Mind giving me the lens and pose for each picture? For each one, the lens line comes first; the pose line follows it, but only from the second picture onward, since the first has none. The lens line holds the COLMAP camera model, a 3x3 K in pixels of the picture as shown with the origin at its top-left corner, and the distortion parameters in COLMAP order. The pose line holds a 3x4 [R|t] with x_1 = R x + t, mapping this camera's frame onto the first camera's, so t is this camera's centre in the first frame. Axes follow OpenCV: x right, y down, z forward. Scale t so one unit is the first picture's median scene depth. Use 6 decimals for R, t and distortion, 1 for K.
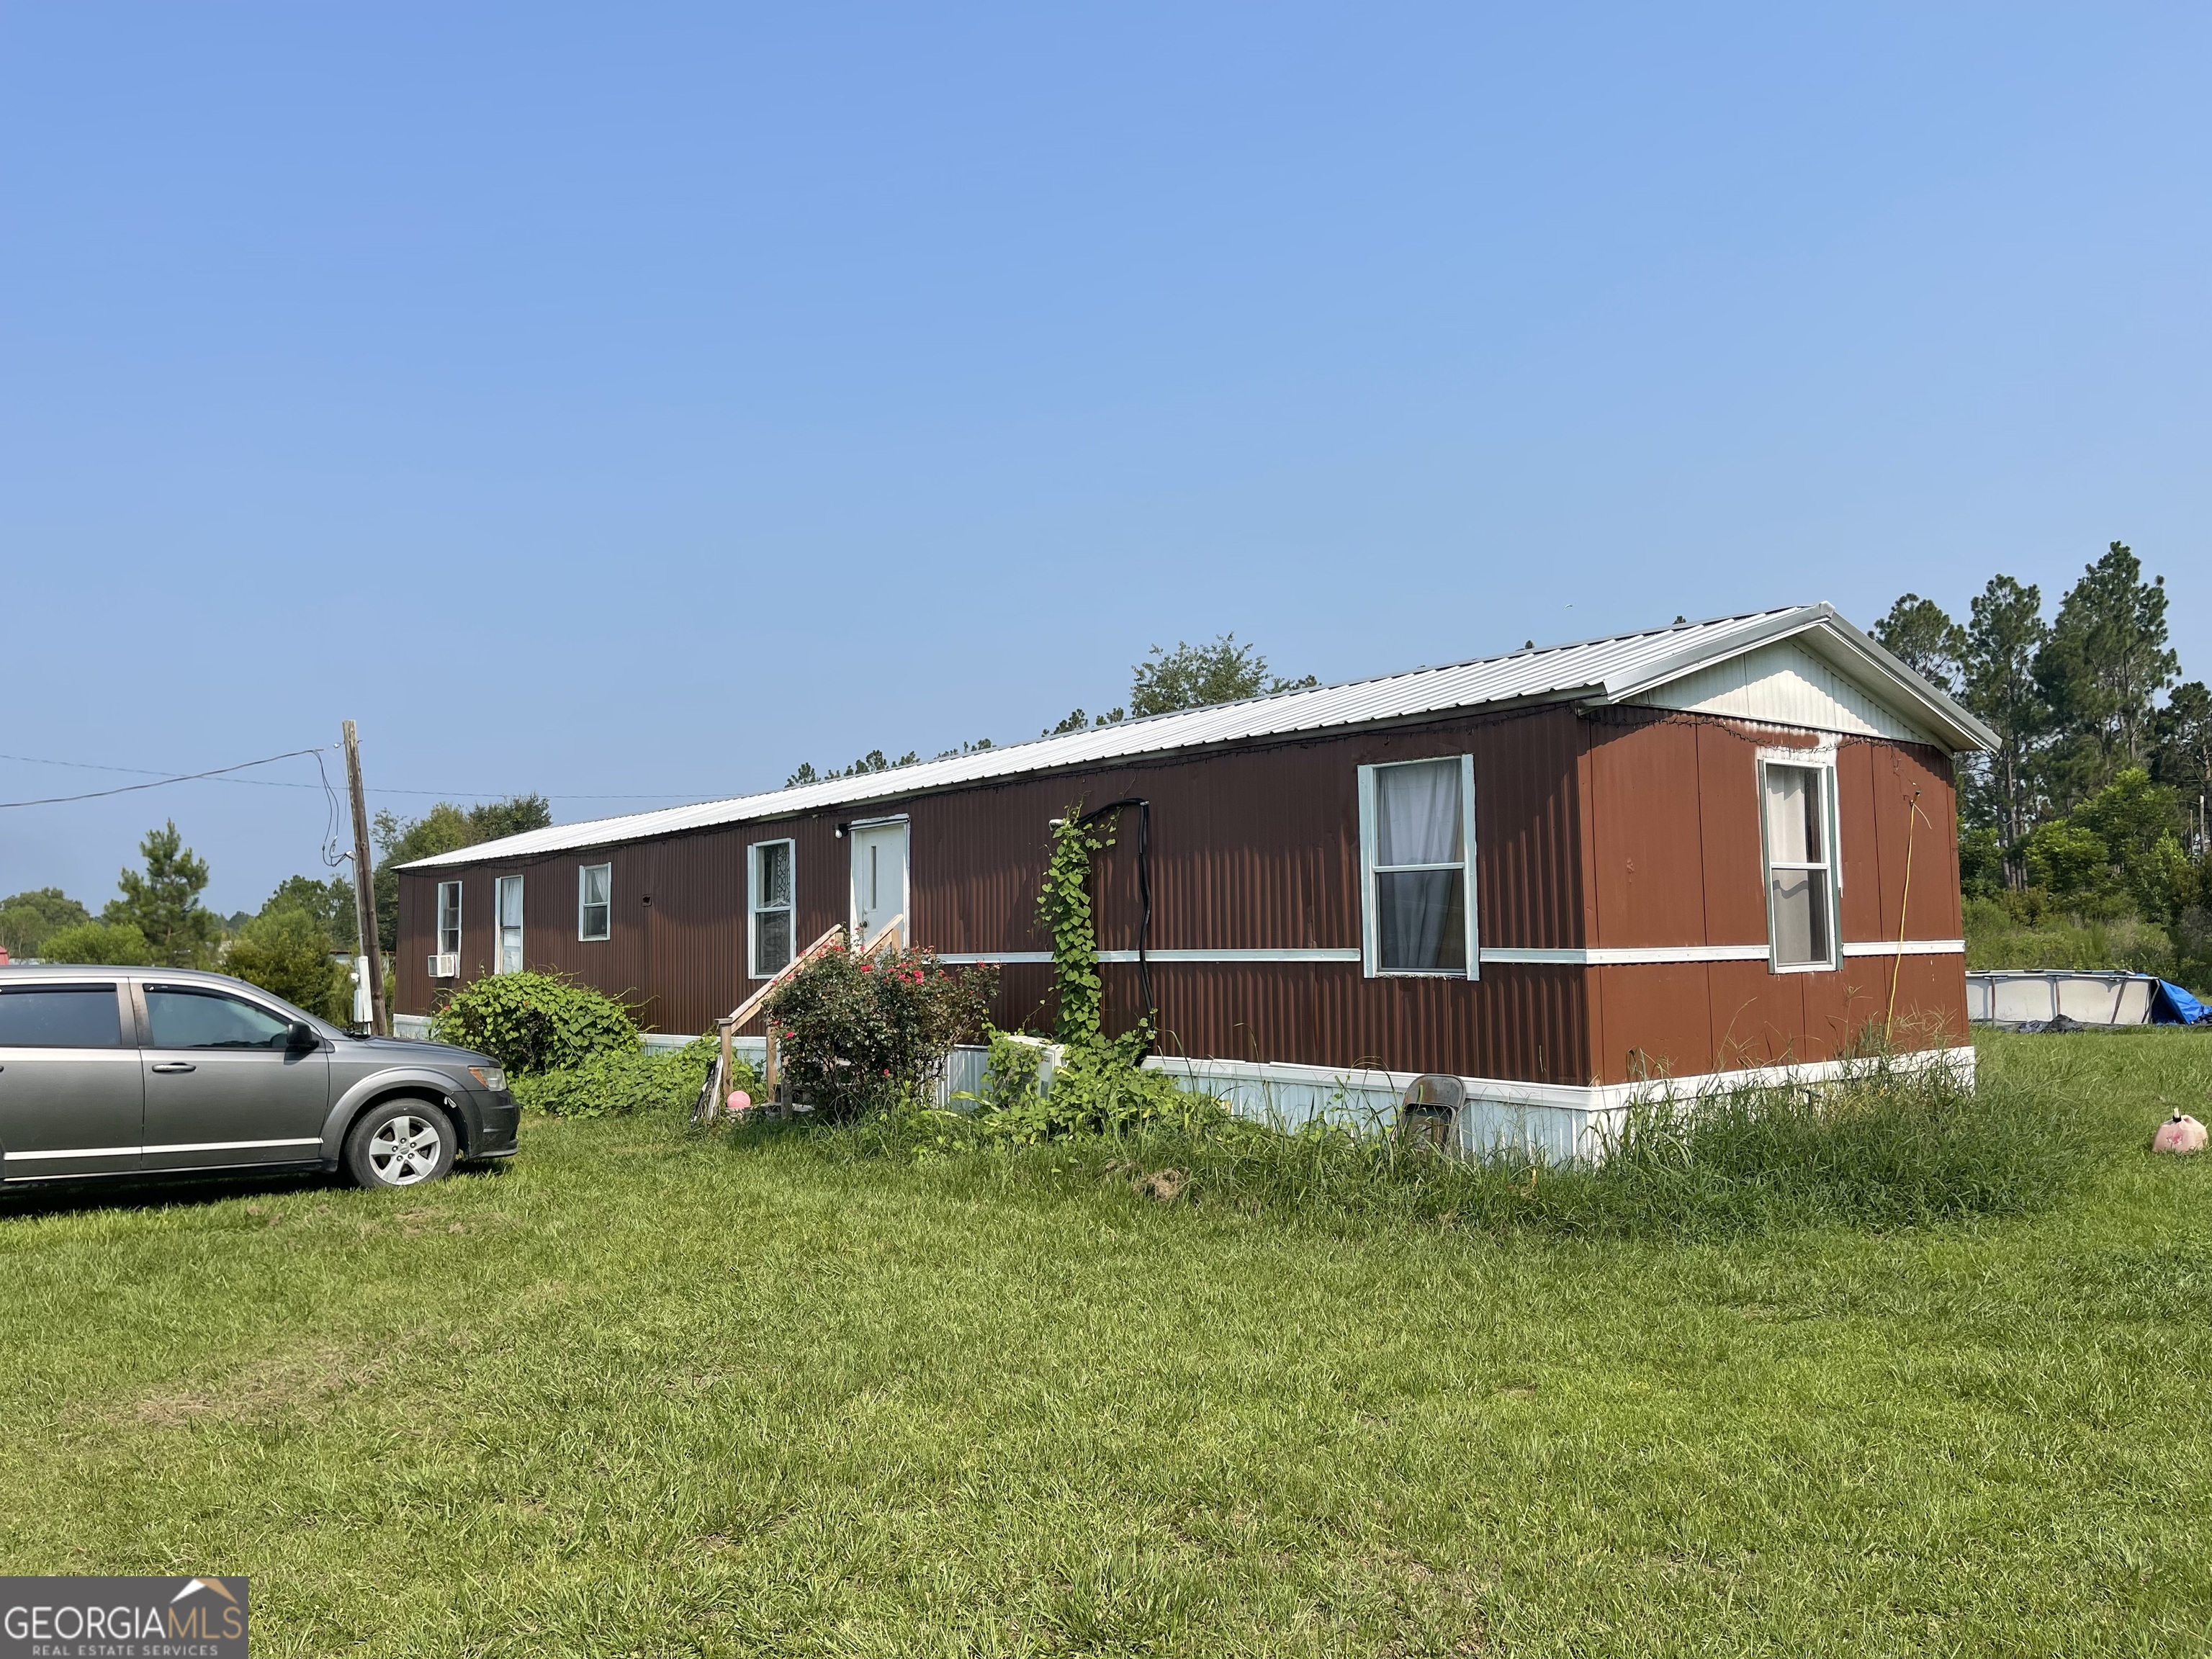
lens RADIAL K [[1645.4, 0, 1107.1], [0, 1645.4, 836.5], [0, 0, 1]] dist [0.058223, -0.090417]
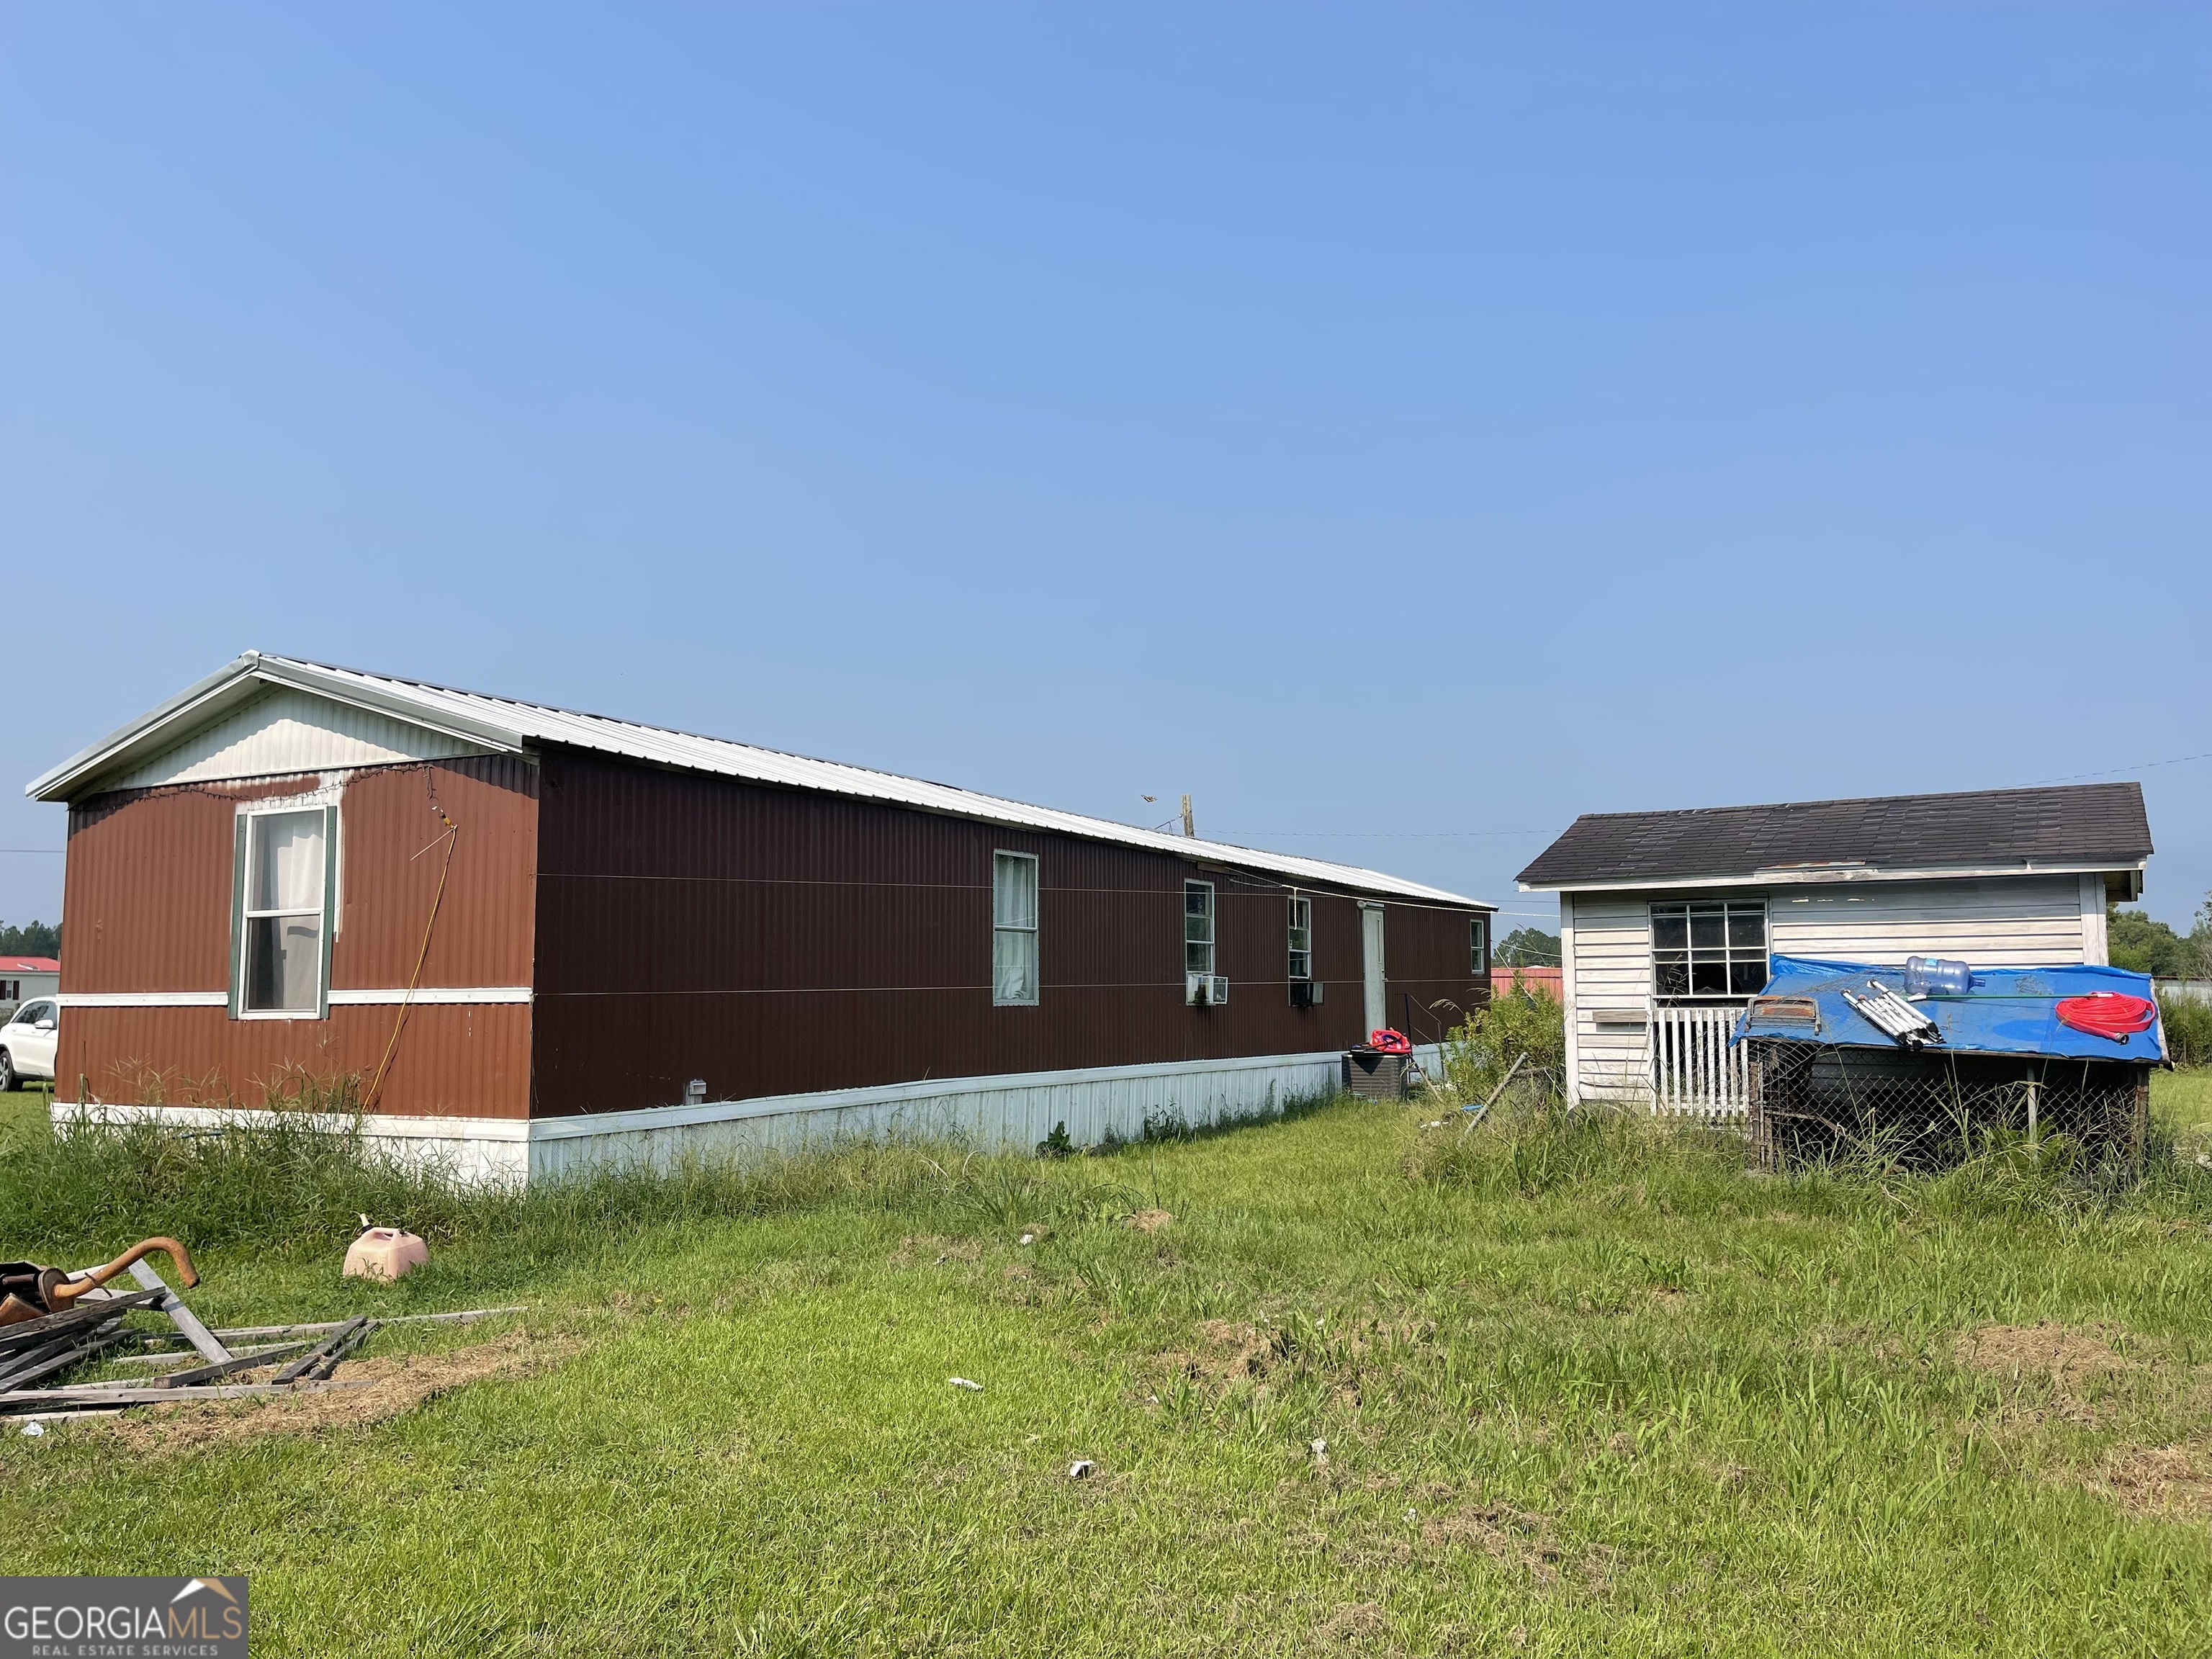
lens RADIAL K [[1645.4, 0, 1107.1], [0, 1645.4, 836.5], [0, 0, 1]] dist [0.058223, -0.090417]
pose [[0.417460, -0.072295, -0.905815, 1.632405], [0.062741, 0.996744, -0.050637, 0.057049], [0.906527, -0.035693, 0.420637, 1.094288]]
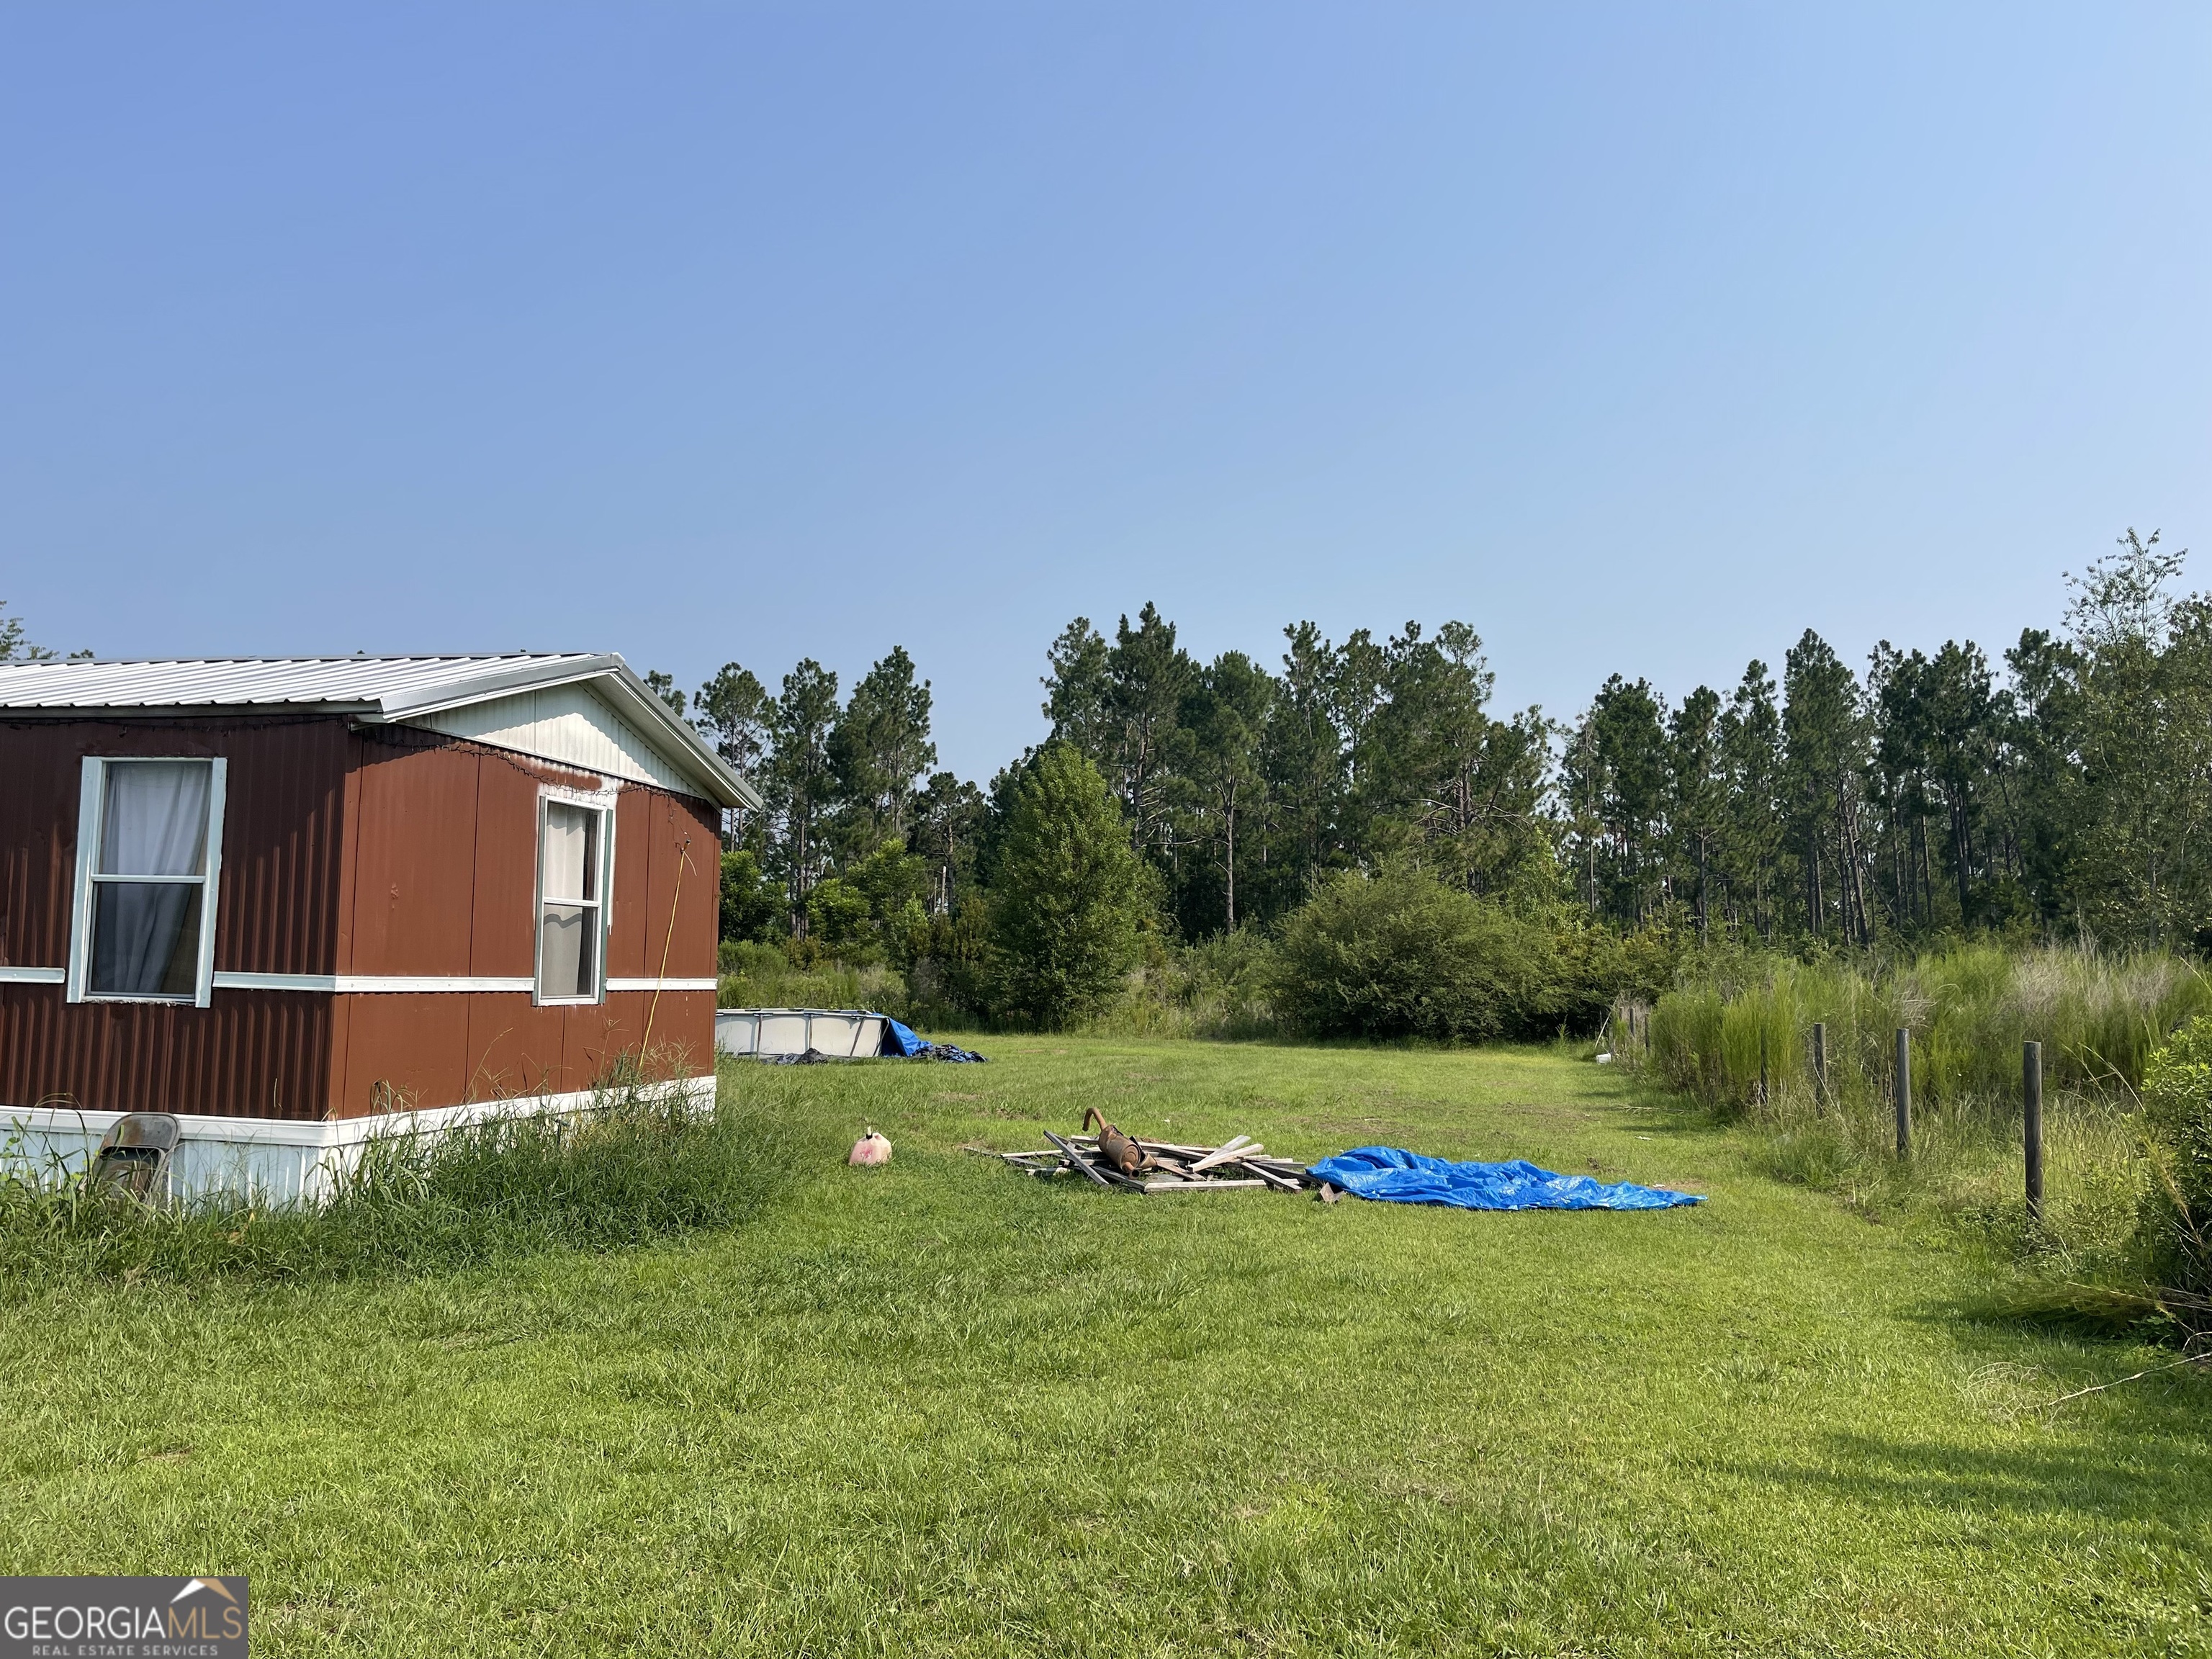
lens RADIAL K [[1645.4, 0, 1107.1], [0, 1645.4, 836.5], [0, 0, 1]] dist [0.058223, -0.090417]
pose [[0.775094, 0.084846, 0.626124, 0.027470], [-0.071920, 0.996350, -0.045984, 0.000268], [-0.627740, -0.009389, 0.778367, -0.016207]]
